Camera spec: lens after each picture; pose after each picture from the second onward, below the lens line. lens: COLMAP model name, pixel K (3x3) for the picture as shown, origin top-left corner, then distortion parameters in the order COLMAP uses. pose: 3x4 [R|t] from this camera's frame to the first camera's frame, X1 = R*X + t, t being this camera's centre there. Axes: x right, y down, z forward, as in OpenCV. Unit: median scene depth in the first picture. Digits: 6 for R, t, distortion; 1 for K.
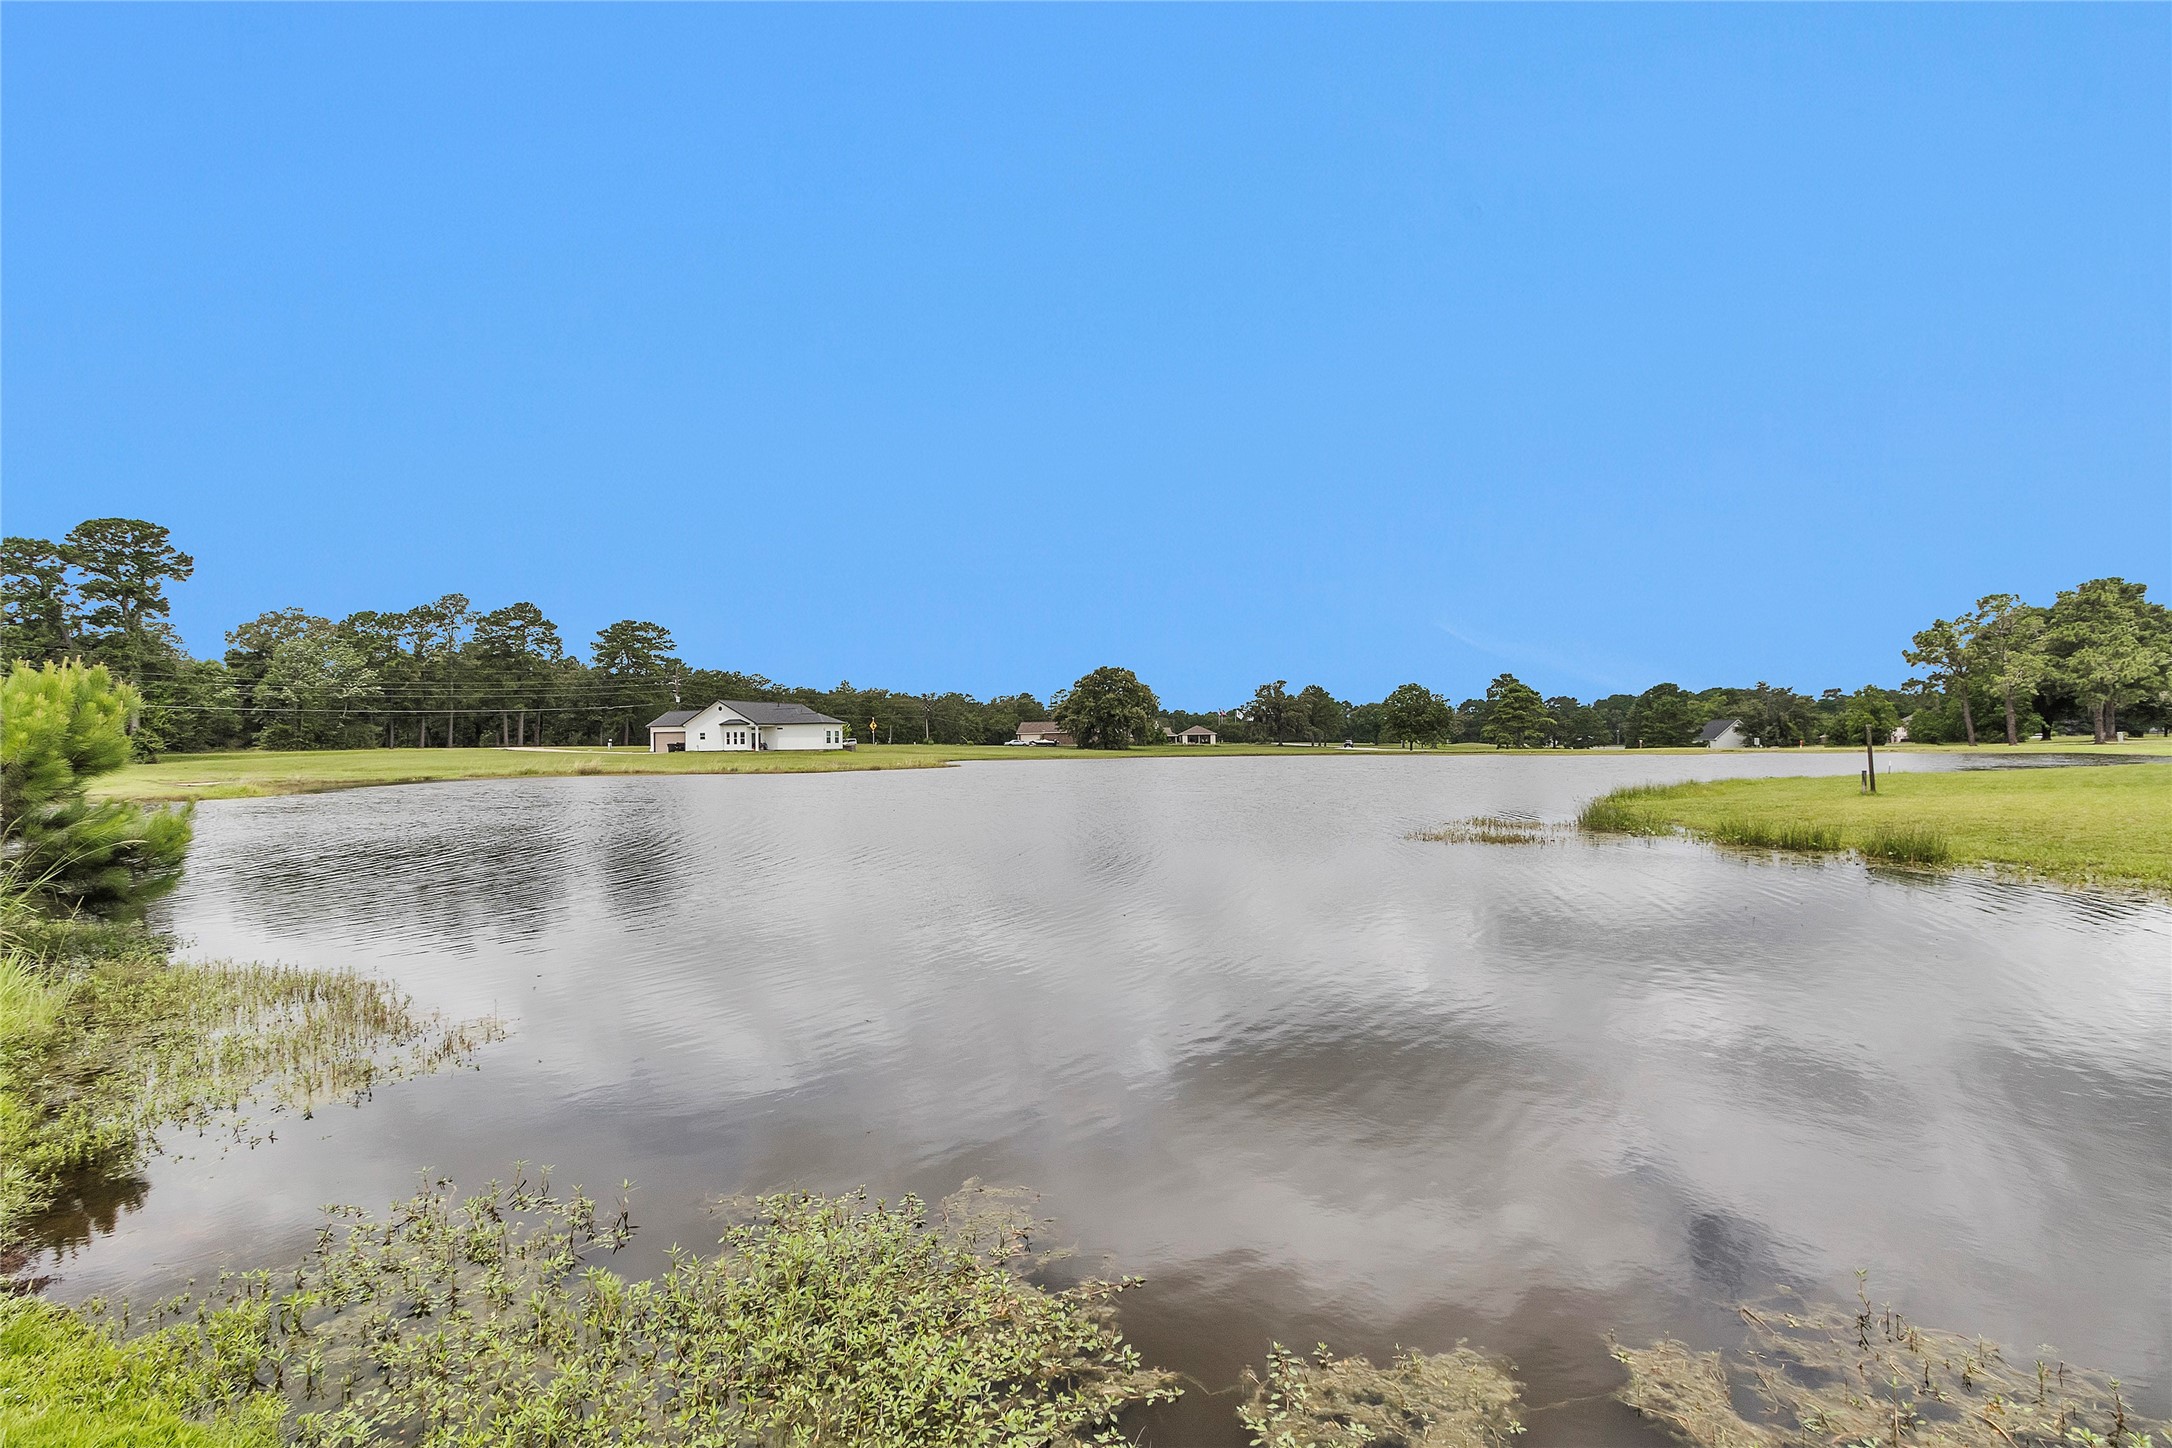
lens RADIAL K [[990.6, 0, 1085.2], [0, 990.6, 738.5], [0, 0, 1]] dist [0.003300, 0.000517]
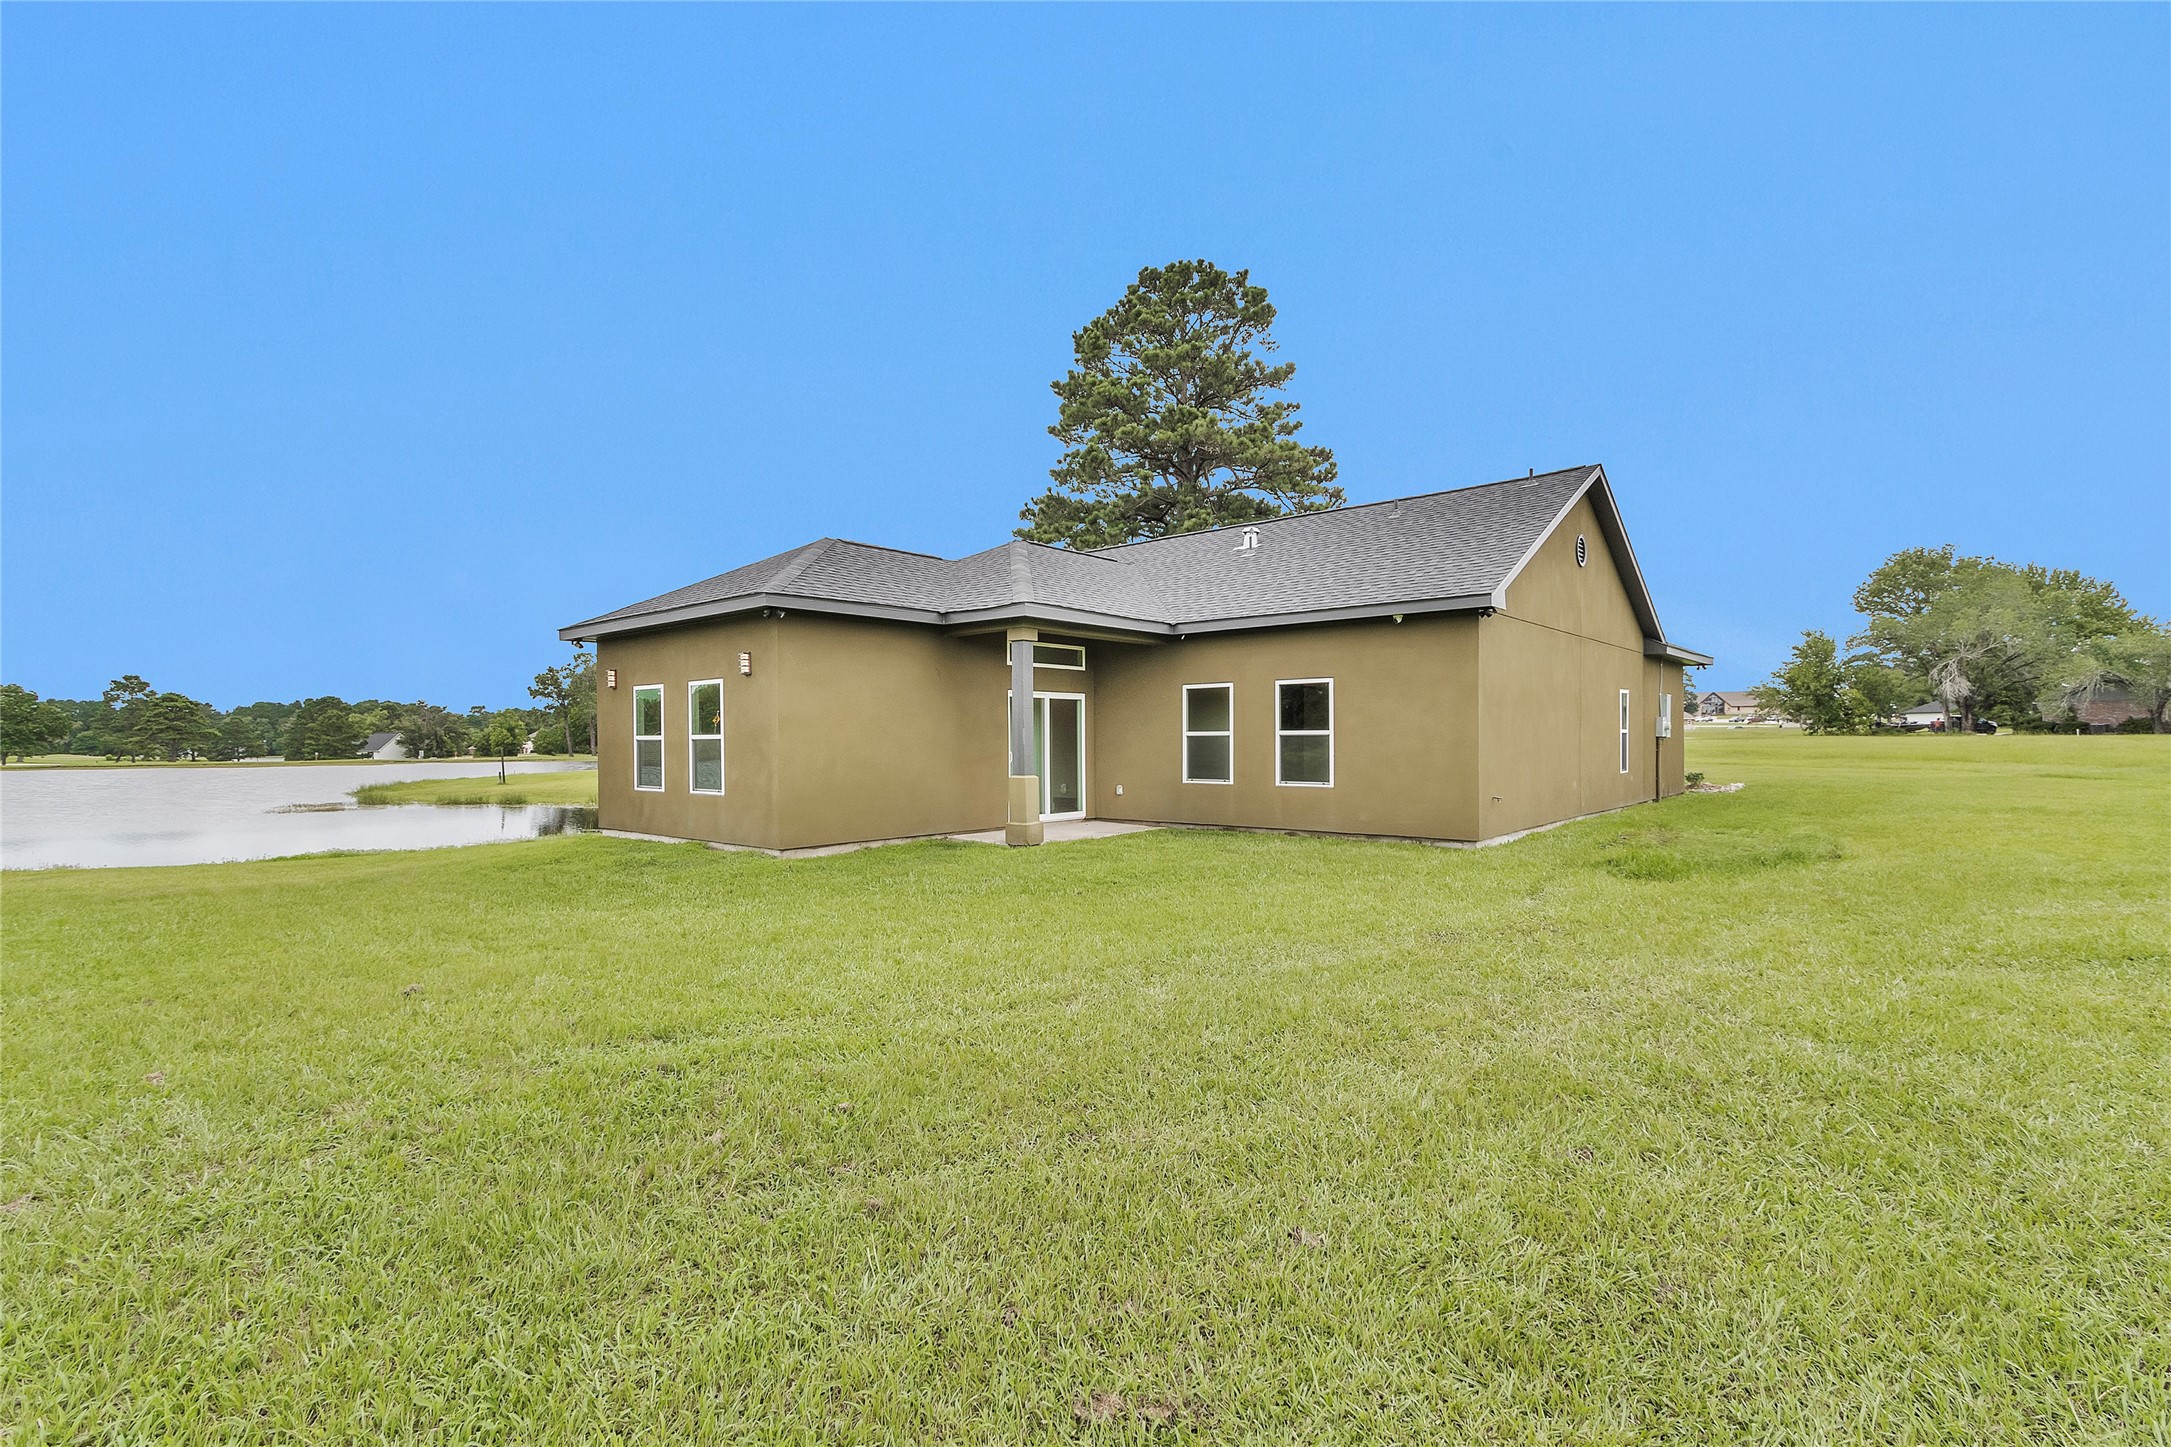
lens RADIAL K [[990.1, 0, 1074.9], [0, 990.1, 740.8], [0, 0, 1]] dist [0.003300, 0.000517]
pose [[0.373693, 0.010477, 0.927493, -0.106656], [-0.003347, 0.999945, -0.009946, -0.002309], [-0.927546, 0.000613, 0.373708, -0.138814]]
